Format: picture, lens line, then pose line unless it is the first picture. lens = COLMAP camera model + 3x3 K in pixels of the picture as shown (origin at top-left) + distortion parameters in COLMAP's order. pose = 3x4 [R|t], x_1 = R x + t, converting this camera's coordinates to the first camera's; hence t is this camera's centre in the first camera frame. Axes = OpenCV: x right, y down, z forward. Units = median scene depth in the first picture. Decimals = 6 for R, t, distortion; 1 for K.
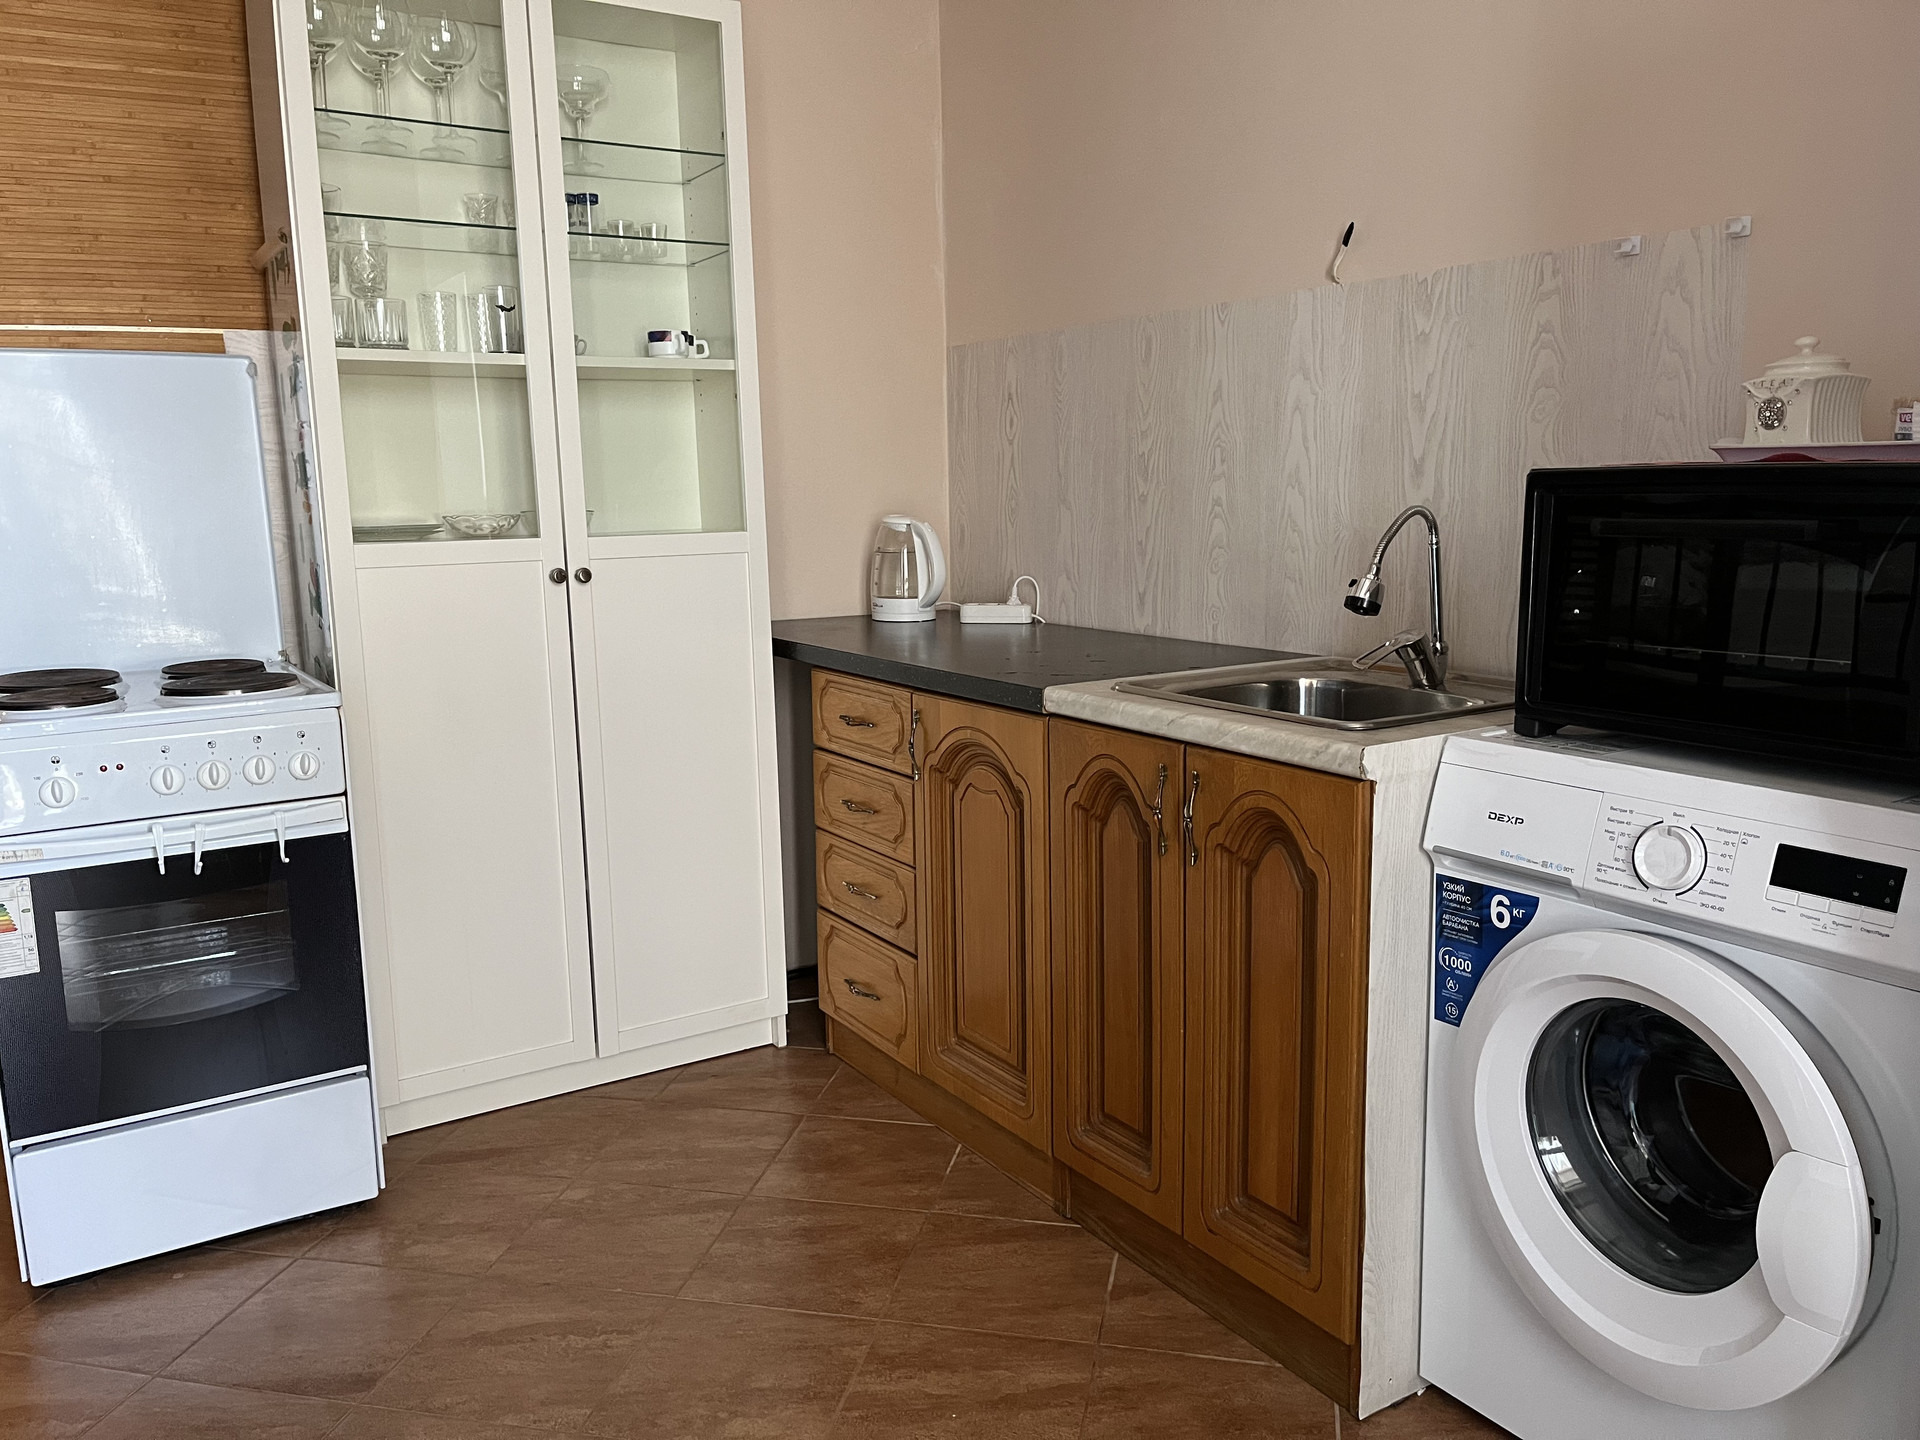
lens RADIAL K [[1461.9, 0, 946.6], [0, 1461.9, 720.8], [0, 0, 1]] dist [0.052248, -0.071661]
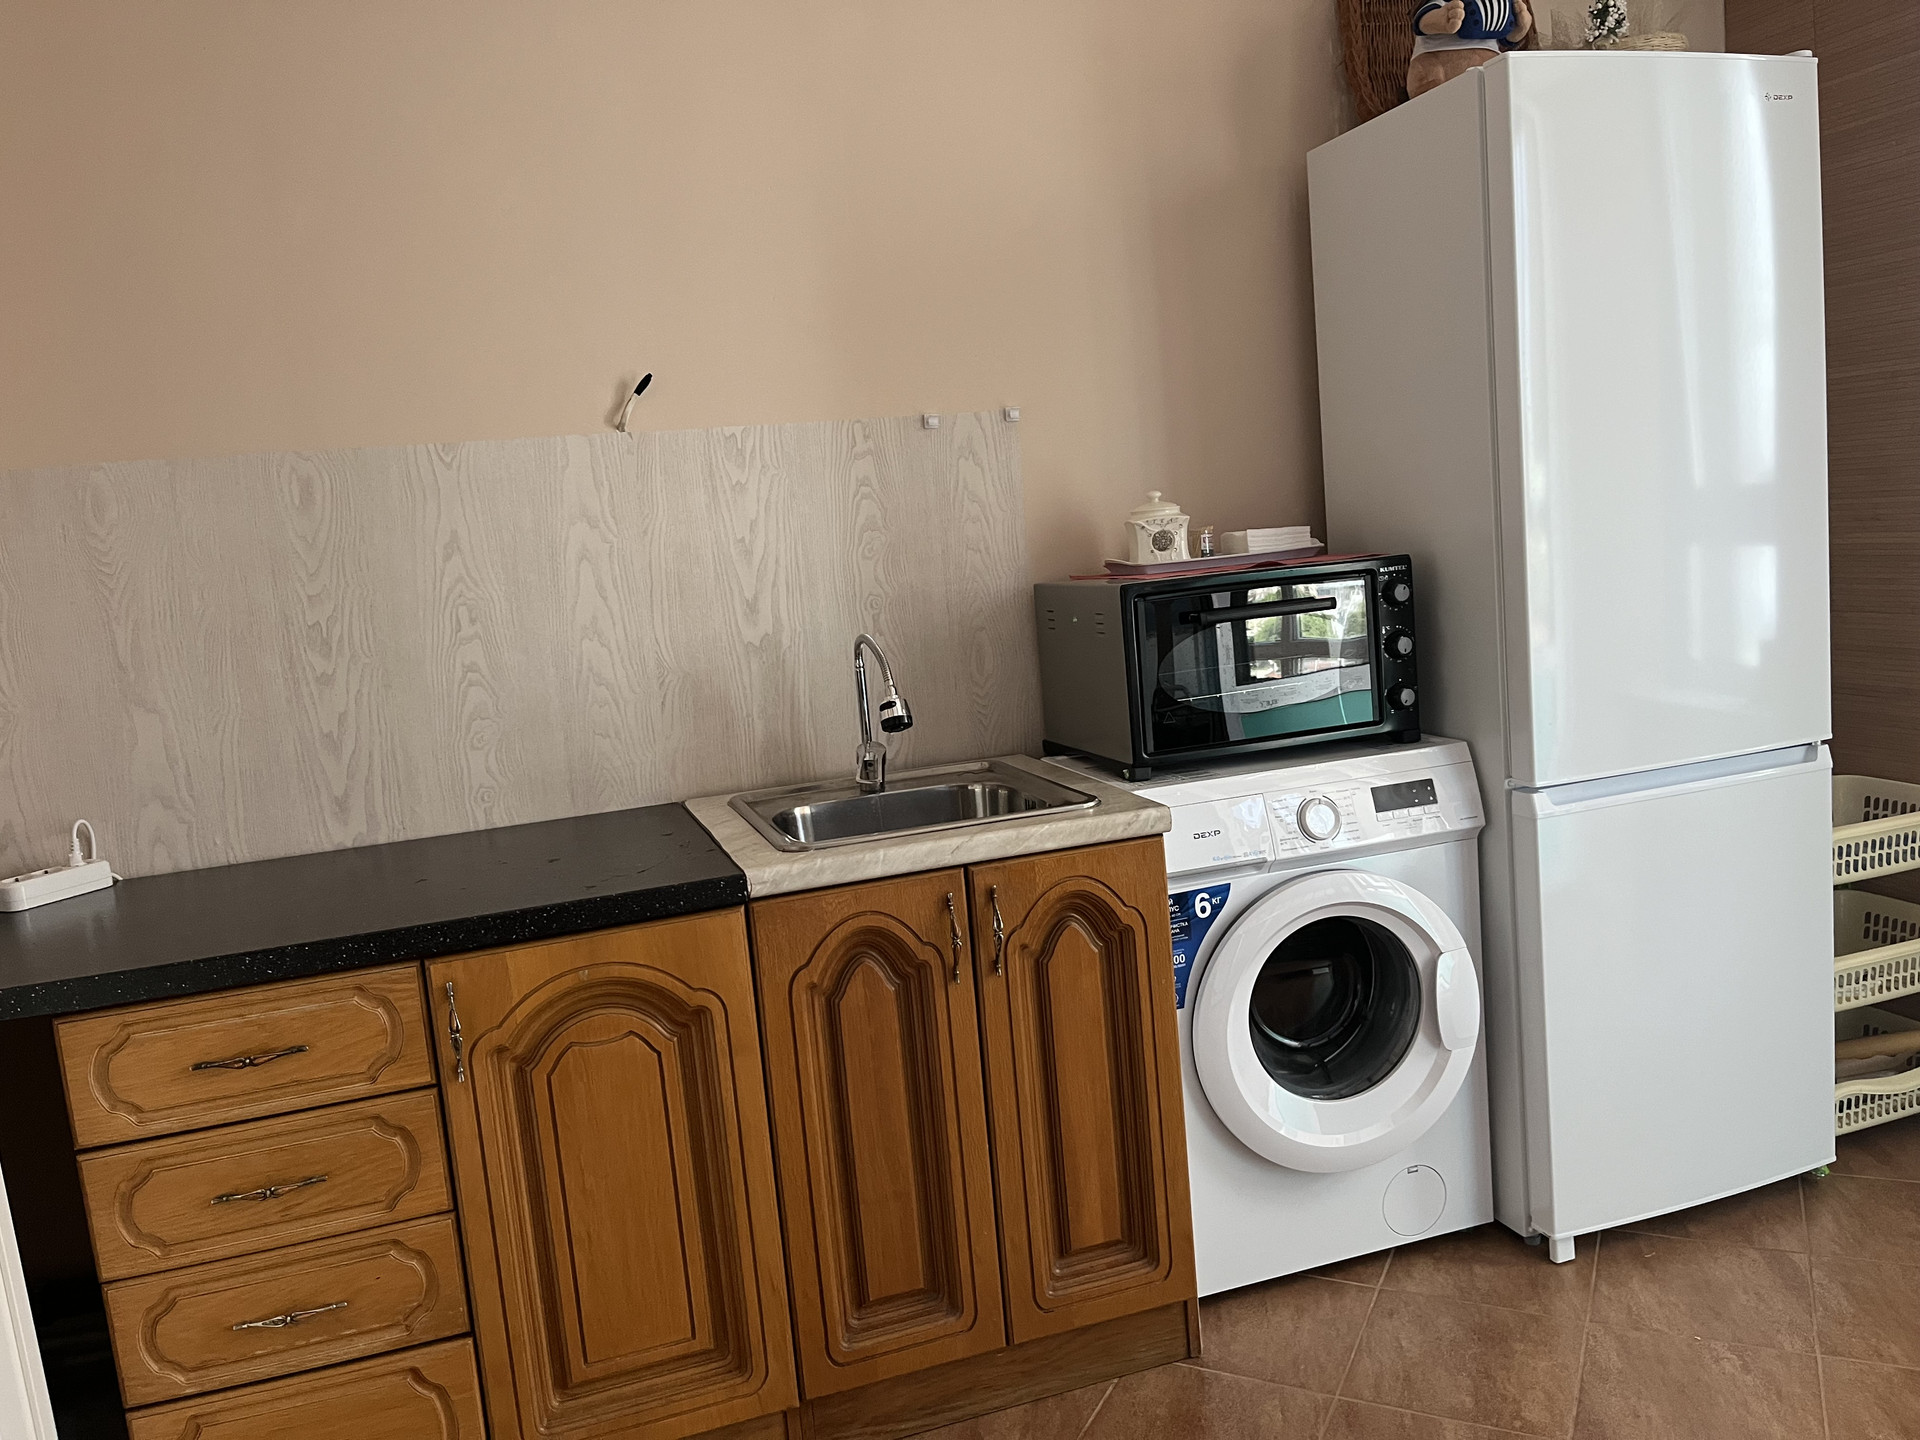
lens RADIAL K [[1461.9, 0, 951.1], [0, 1461.9, 724.9], [0, 0, 1]] dist [0.052248, -0.071661]
pose [[0.237833, -0.134370, 0.961967, -0.720724], [0.237219, 0.968430, 0.076624, -0.143114], [-0.941893, 0.209973, 0.262200, 0.633885]]
